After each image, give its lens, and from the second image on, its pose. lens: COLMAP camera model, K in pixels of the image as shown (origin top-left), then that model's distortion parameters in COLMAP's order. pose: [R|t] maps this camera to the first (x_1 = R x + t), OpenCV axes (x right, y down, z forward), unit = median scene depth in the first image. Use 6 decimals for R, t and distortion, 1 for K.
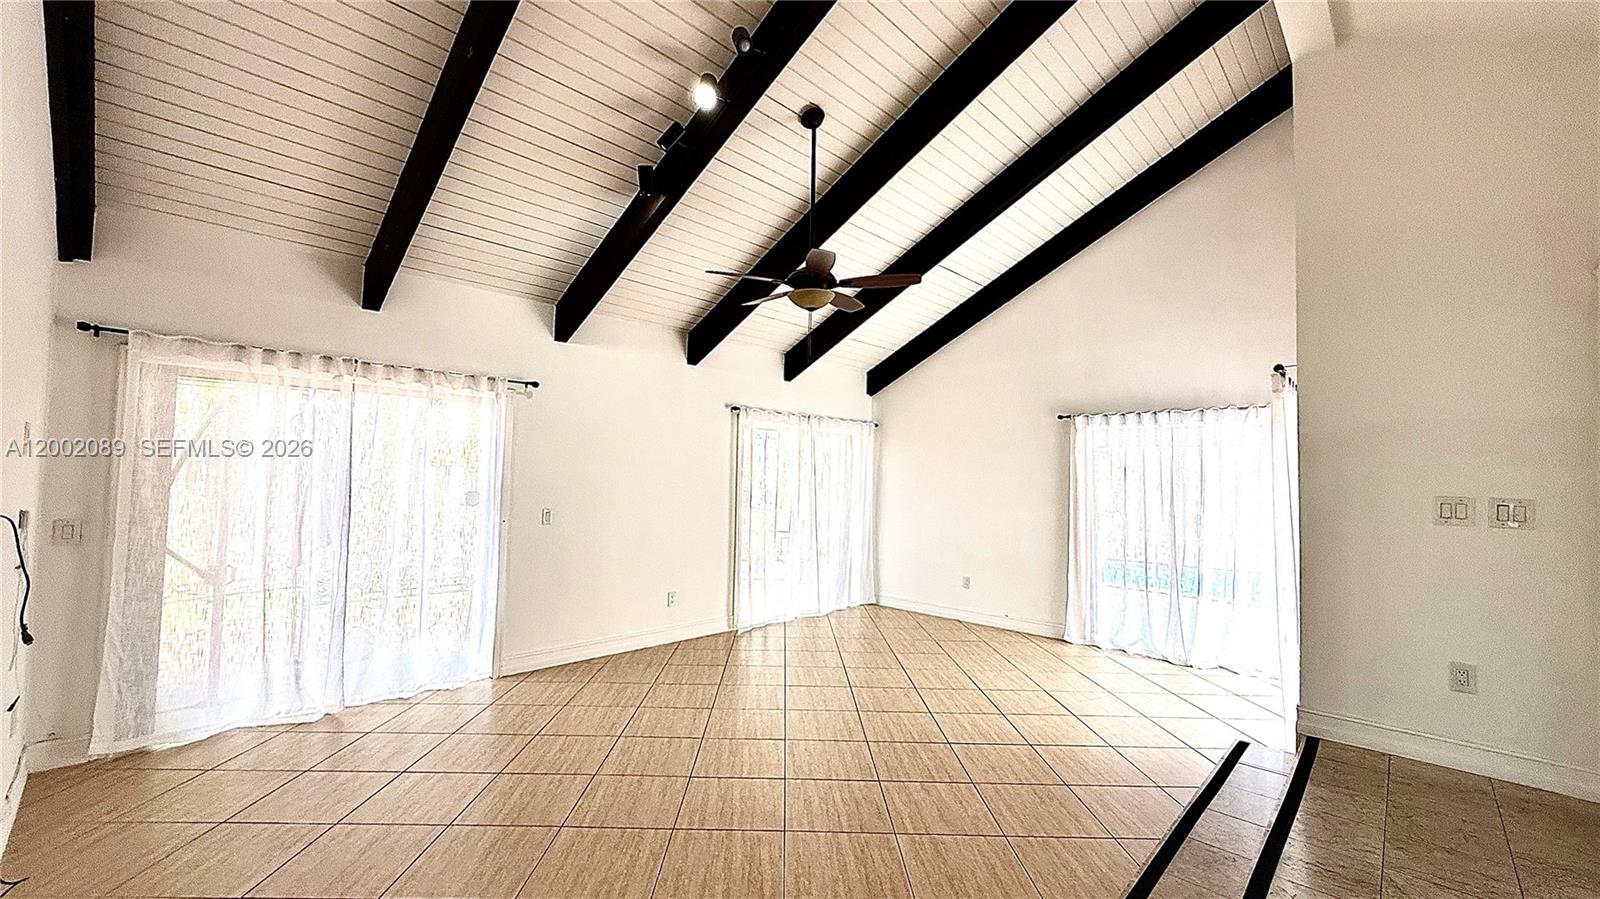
lens RADIAL K [[640.5, 0, 798.5], [0, 640.5, 443.9], [0, 0, 1]] dist [-0.000399, 0.001111]
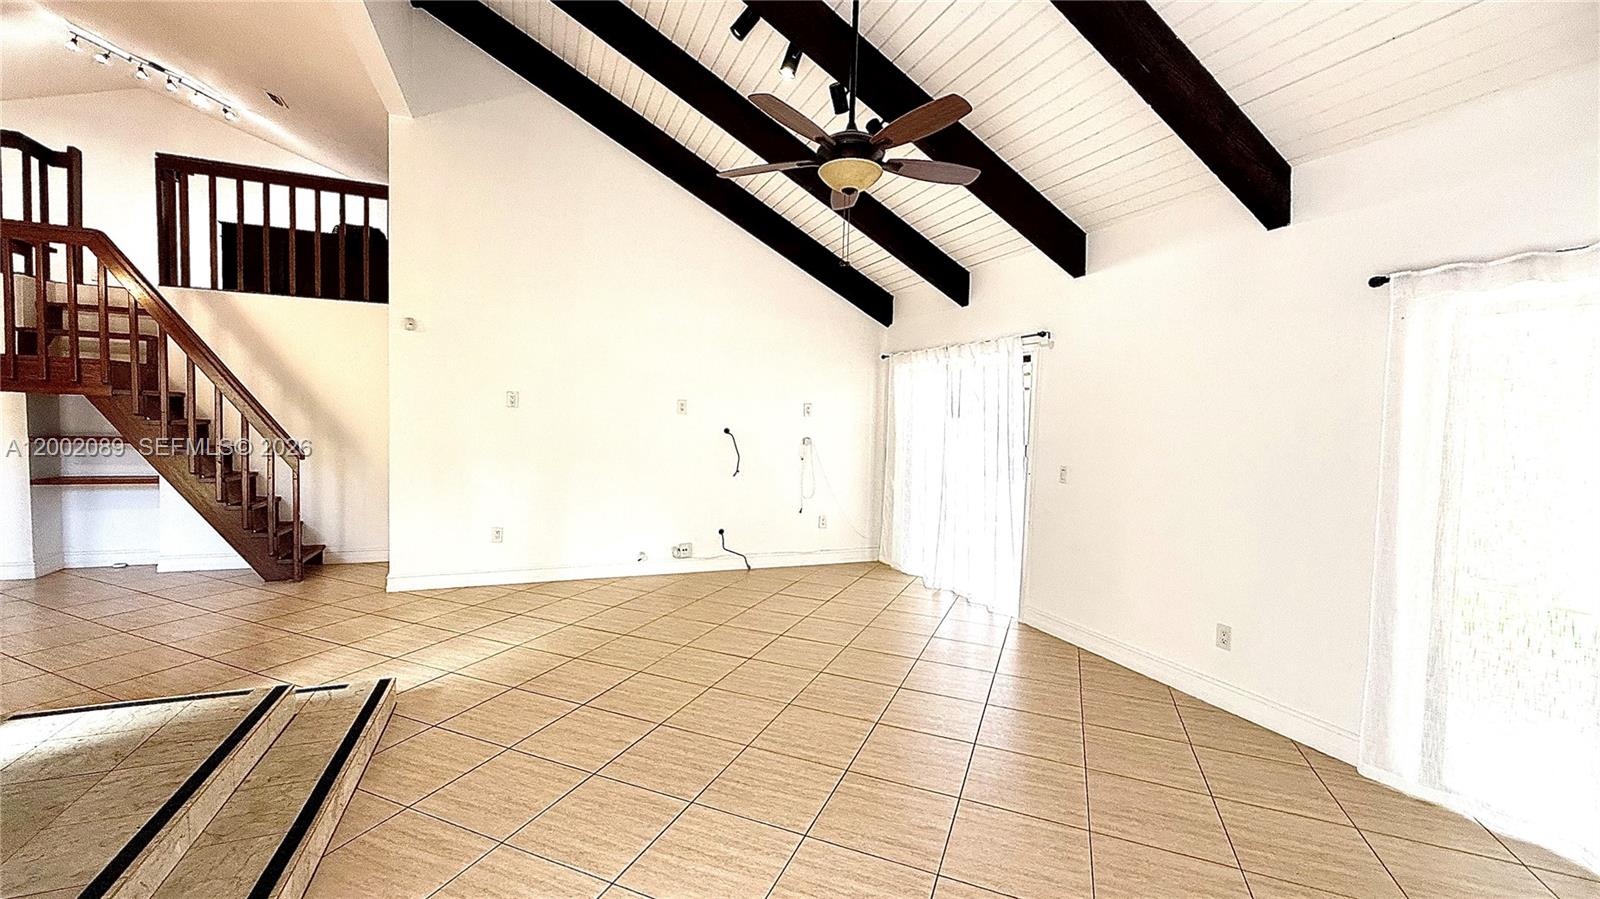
lens RADIAL K [[640.5, 0, 795.6], [0, 640.5, 454.0], [0, 0, 1]] dist [-0.000399, 0.001111]
pose [[-0.404247, 0.014713, -0.914532, 0.604463], [0.009281, 0.999885, 0.011984, 0.070400], [0.914603, -0.003643, -0.404337, 1.035047]]
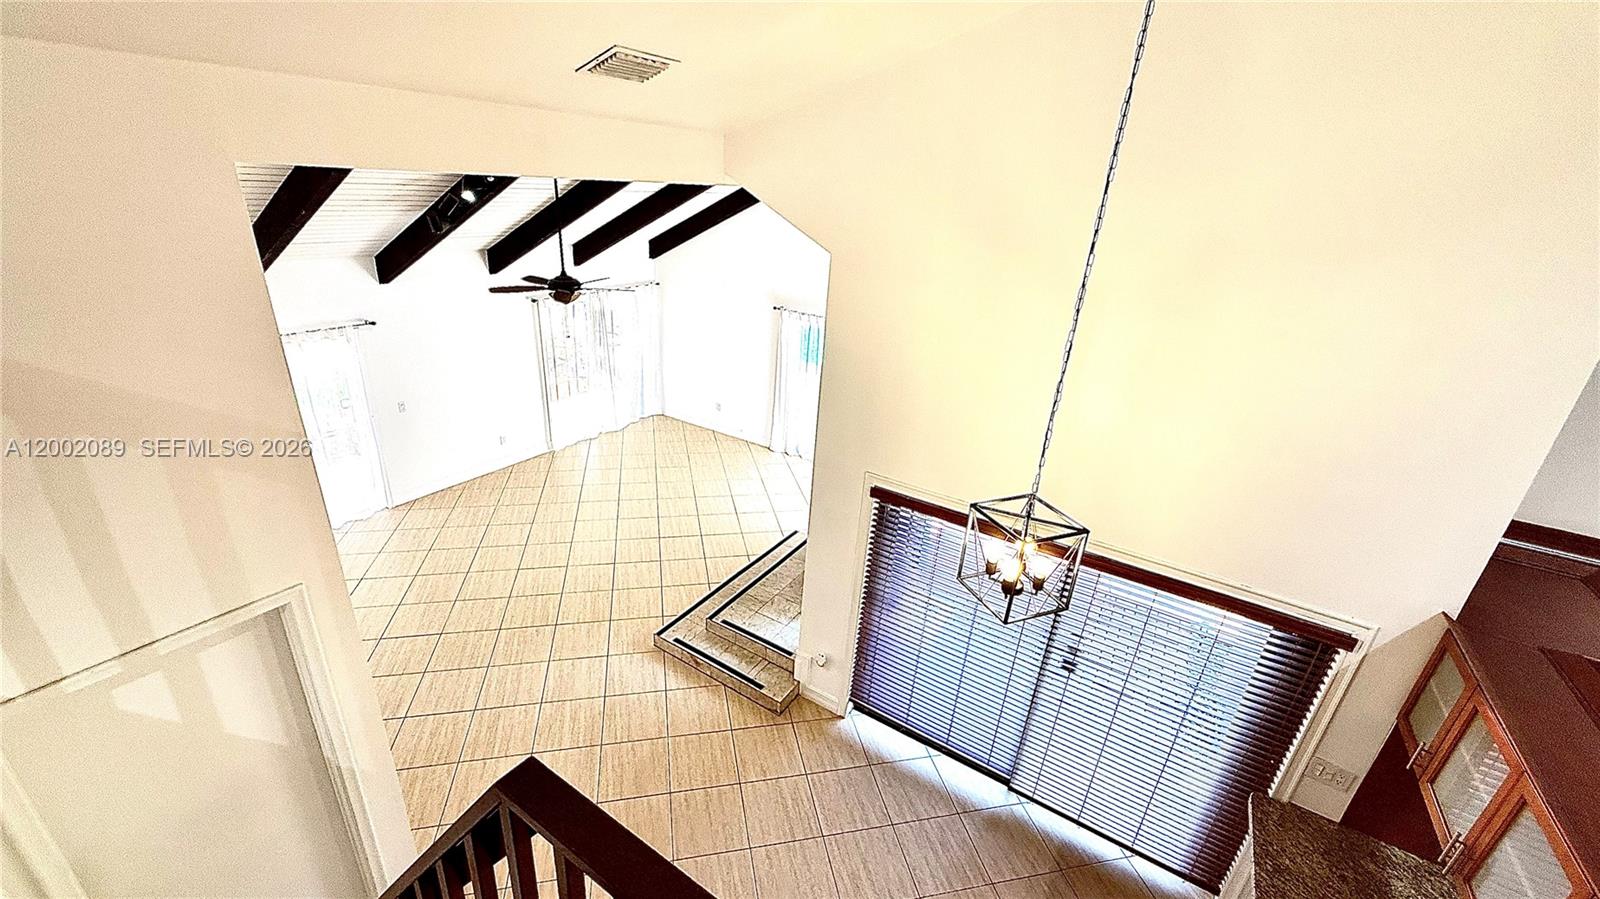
lens RADIAL K [[640.5, 0, 798.1], [0, 640.5, 452.6], [0, 0, 1]] dist [-0.000399, 0.001111]
pose [[0.979202, -0.038326, 0.199235, 0.206270], [-0.056020, 0.892748, 0.447060, -0.512409], [-0.195001, -0.448924, 0.872033, -0.522328]]
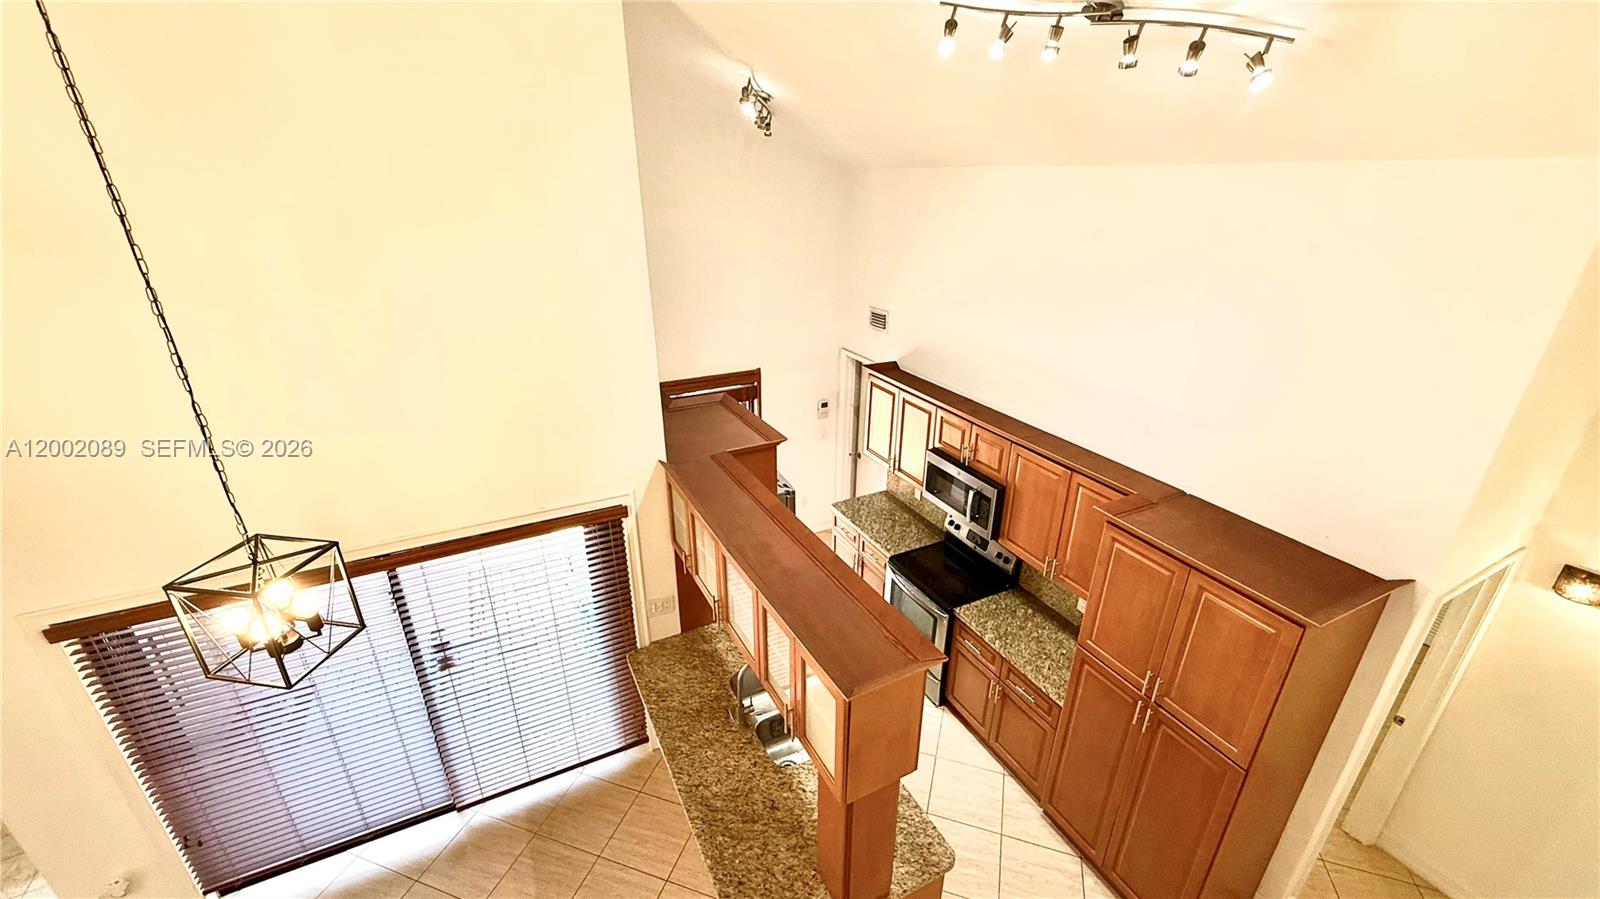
lens RADIAL K [[640.5, 0, 799.2], [0, 640.5, 454.9], [0, 0, 1]] dist [-0.000399, 0.001111]
pose [[0.332294, -0.392670, 0.857549, 0.264448], [-0.049503, 0.900700, 0.431611, -0.514849], [-0.941876, -0.185874, 0.279859, -0.577947]]
